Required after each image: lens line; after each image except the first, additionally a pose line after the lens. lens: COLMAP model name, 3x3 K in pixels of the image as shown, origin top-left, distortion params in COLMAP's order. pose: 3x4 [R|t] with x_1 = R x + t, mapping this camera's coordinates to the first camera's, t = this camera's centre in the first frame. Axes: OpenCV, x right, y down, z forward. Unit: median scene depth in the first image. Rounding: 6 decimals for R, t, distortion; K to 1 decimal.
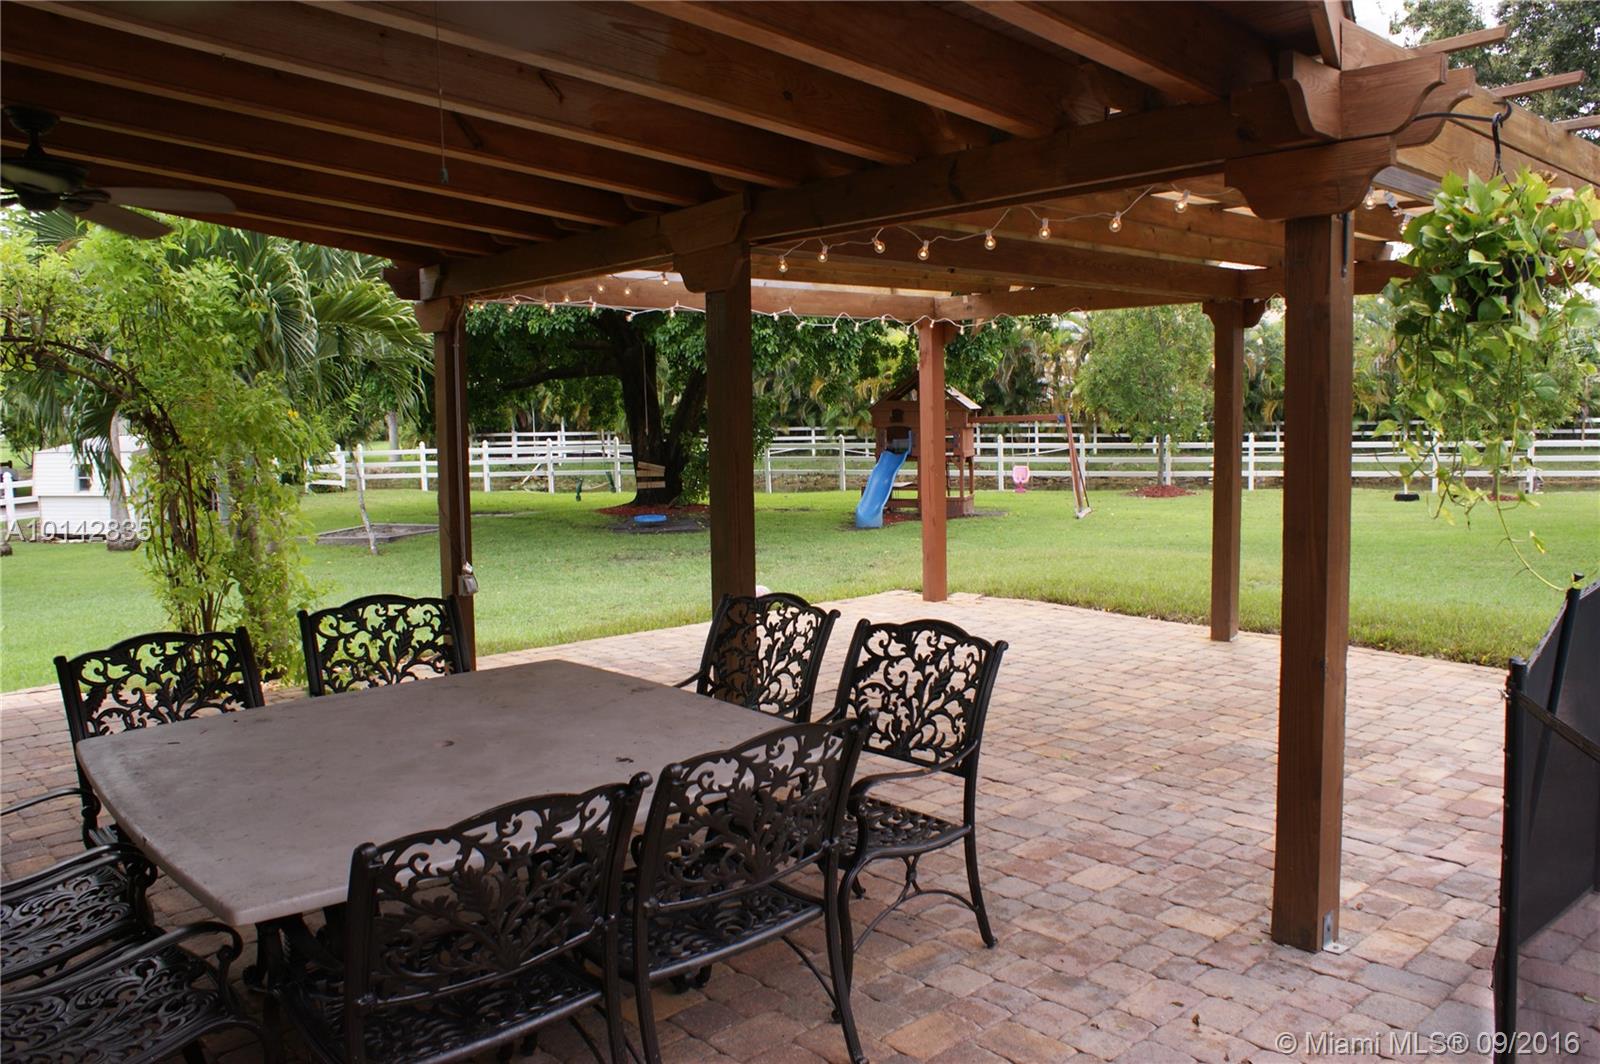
lens RADIAL K [[1260.9, 0, 816.6], [0, 1260.9, 535.7], [0, 0, 1]] dist [-0.162888, 0.143345]
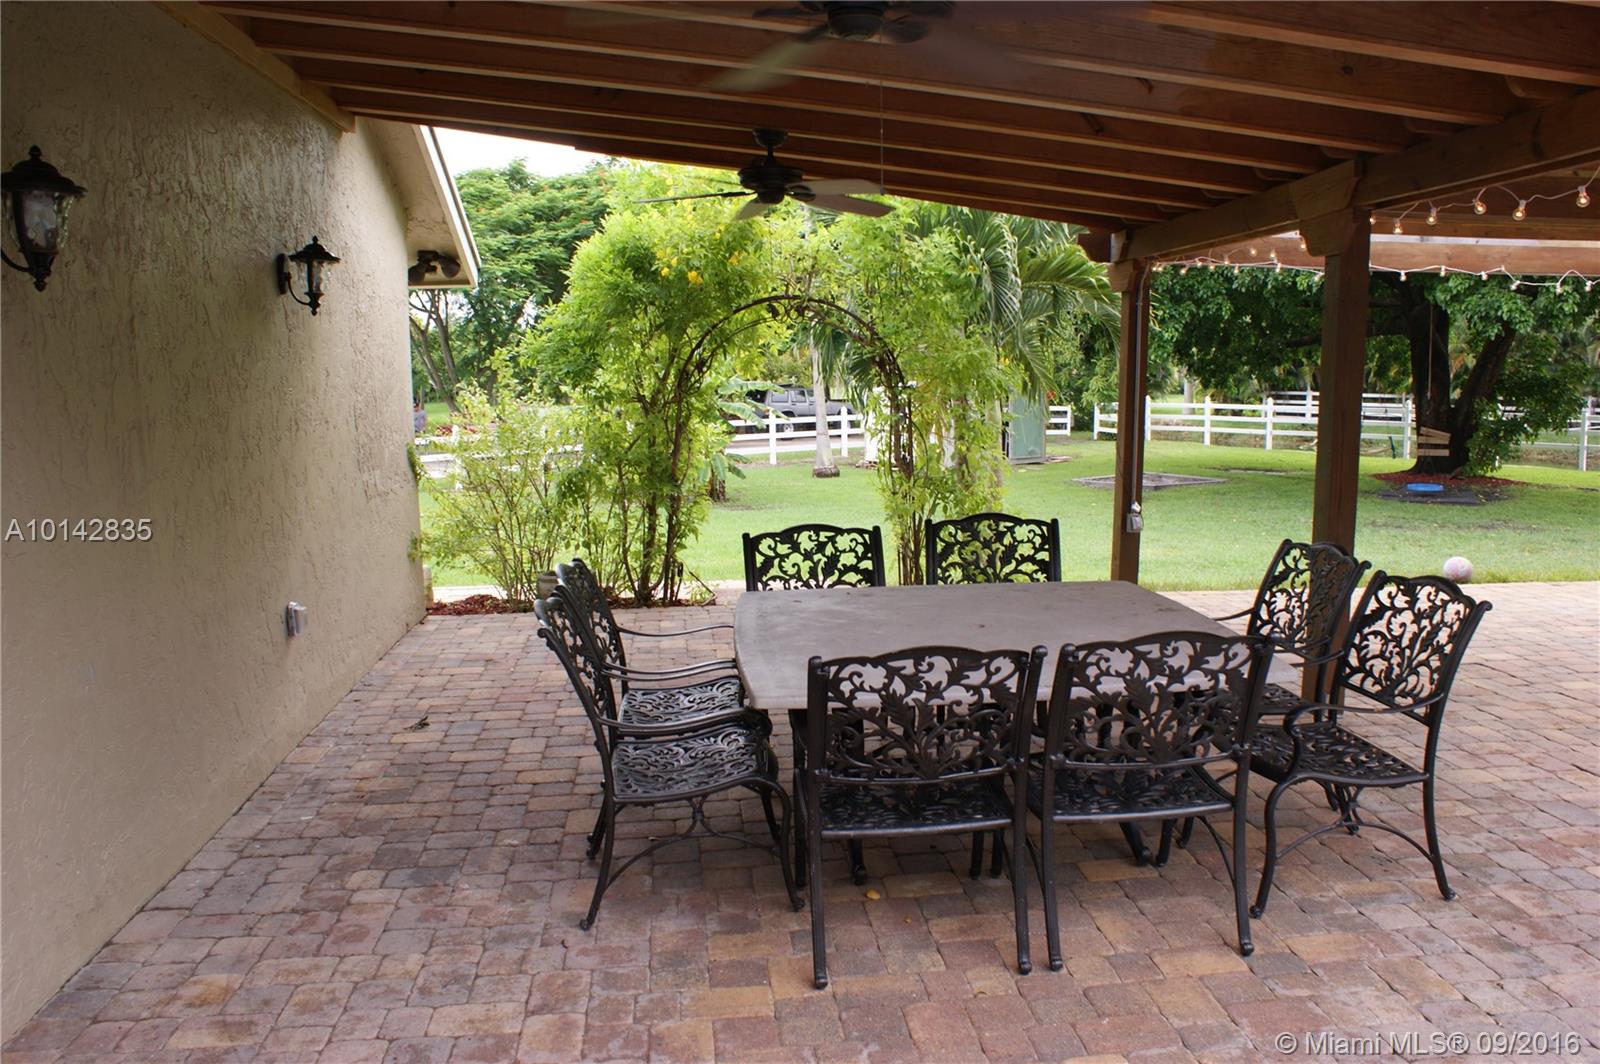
lens RADIAL K [[1260.9, 0, 816.6], [0, 1260.9, 535.7], [0, 0, 1]] dist [-0.162888, 0.143345]
pose [[0.807548, 0.094540, -0.582176, 0.256248], [-0.073638, 0.995508, 0.059516, 0.011330], [0.585187, -0.005192, 0.810882, -0.107060]]
